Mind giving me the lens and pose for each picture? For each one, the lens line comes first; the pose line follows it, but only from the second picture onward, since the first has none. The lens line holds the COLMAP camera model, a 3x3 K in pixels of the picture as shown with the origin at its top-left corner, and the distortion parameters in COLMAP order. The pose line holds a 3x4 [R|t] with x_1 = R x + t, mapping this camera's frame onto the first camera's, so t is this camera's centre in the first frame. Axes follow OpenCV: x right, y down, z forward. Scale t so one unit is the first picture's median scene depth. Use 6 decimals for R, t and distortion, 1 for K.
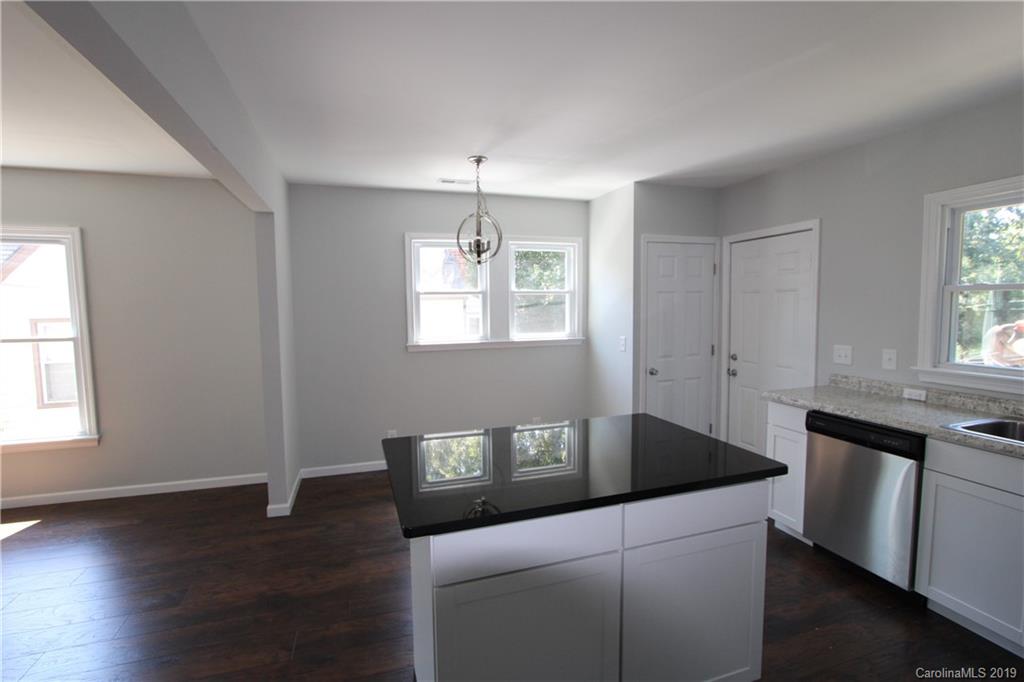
lens RADIAL K [[475.9, 0, 512.0], [0, 475.9, 341.0], [0, 0, 1]] dist [-0.003214, -0.000108]
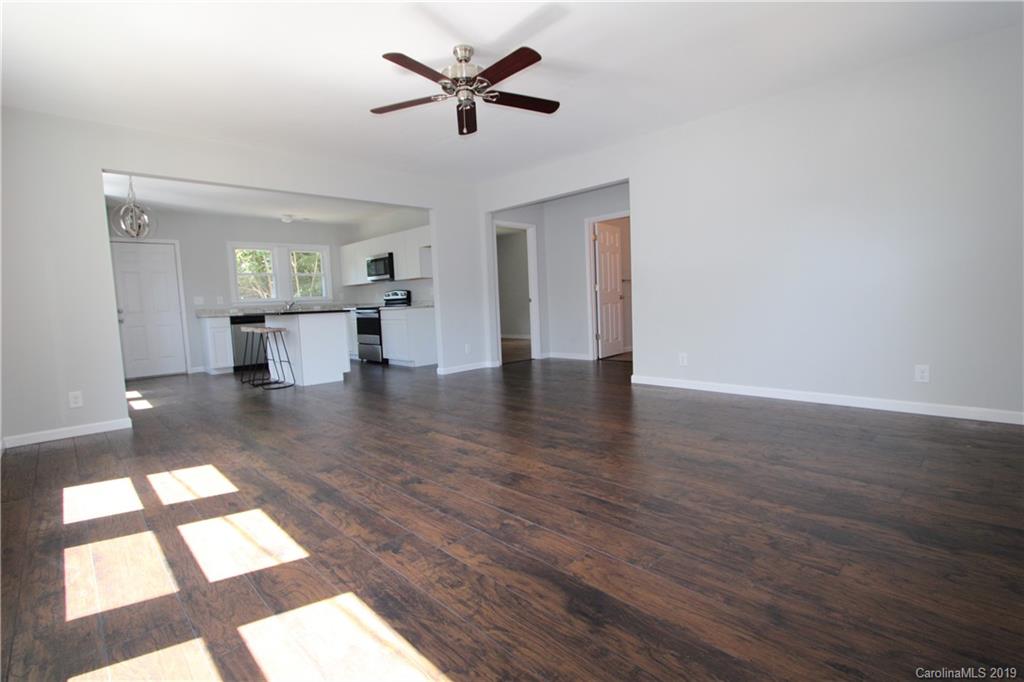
lens RADIAL K [[475.9, 0, 512.0], [0, 475.9, 341.0], [0, 0, 1]] dist [-0.003214, -0.000108]
pose [[-0.429488, -0.049245, 0.901729, -2.369480], [0.112383, 0.987836, 0.107474, 0.165680], [-0.896053, 0.147498, -0.418729, 0.712867]]
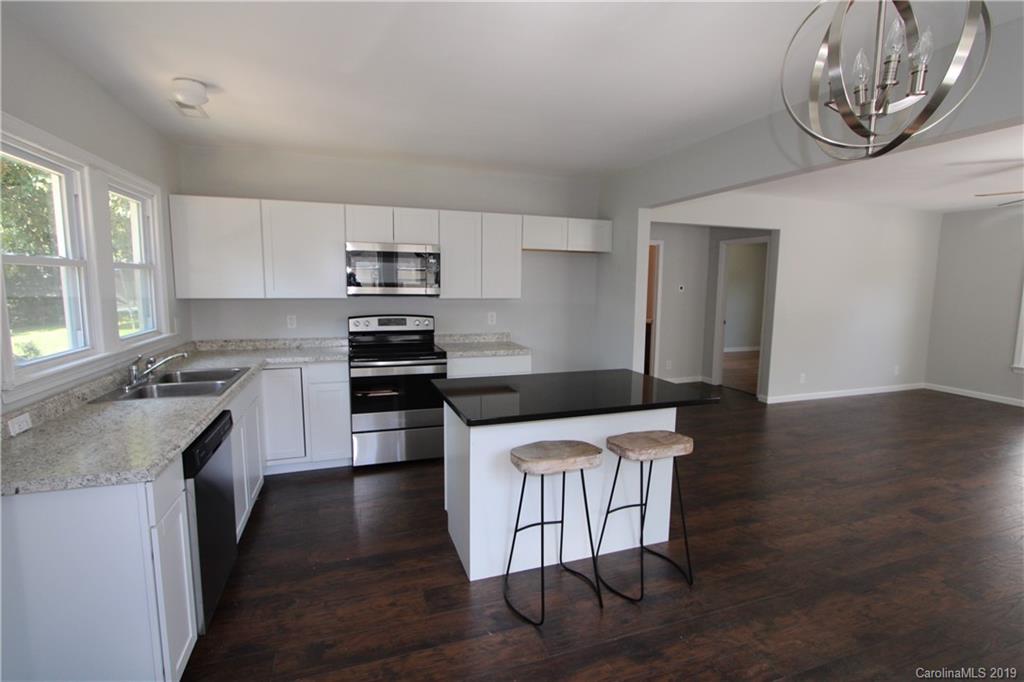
lens RADIAL K [[475.9, 0, 512.0], [0, 475.9, 341.0], [0, 0, 1]] dist [-0.003214, -0.000108]
pose [[-0.999985, -0.000294, -0.005431, 0.170952], [-0.001373, 0.979822, 0.199868, -0.121851], [0.005263, 0.199873, -0.979808, 1.557798]]
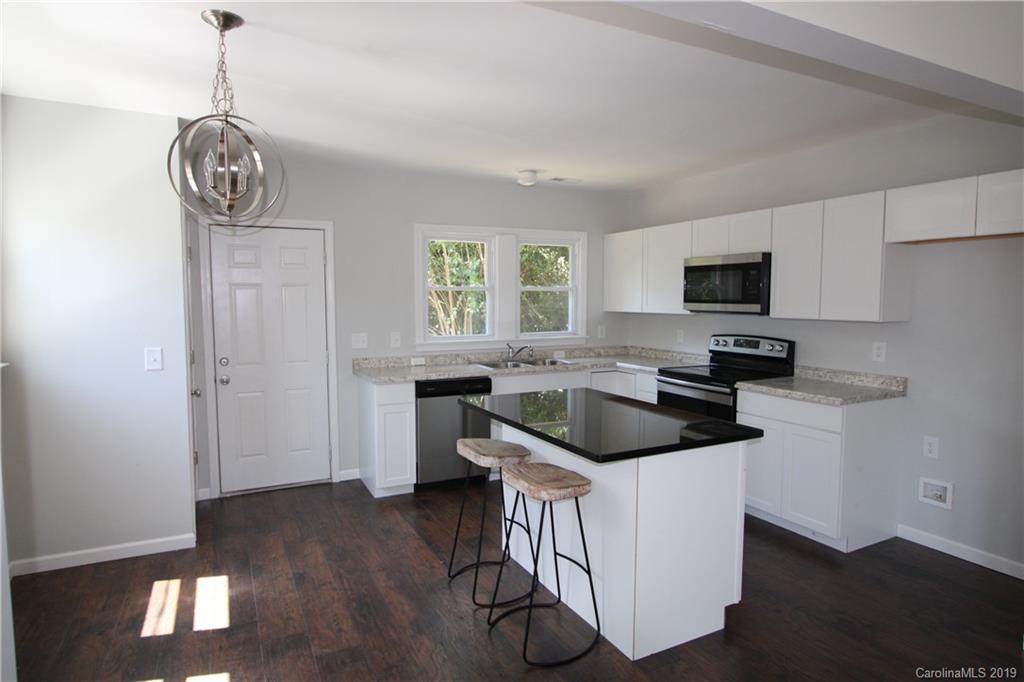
lens RADIAL K [[579.3, 0, 512.0], [0, 579.3, 341.0], [0, 0, 1]] dist [-0.002265, -0.000260]
pose [[-0.146657, -0.063951, 0.987118, -0.907064], [0.078476, 0.994011, 0.076057, -0.059065], [-0.986070, 0.088619, -0.140760, 0.939428]]
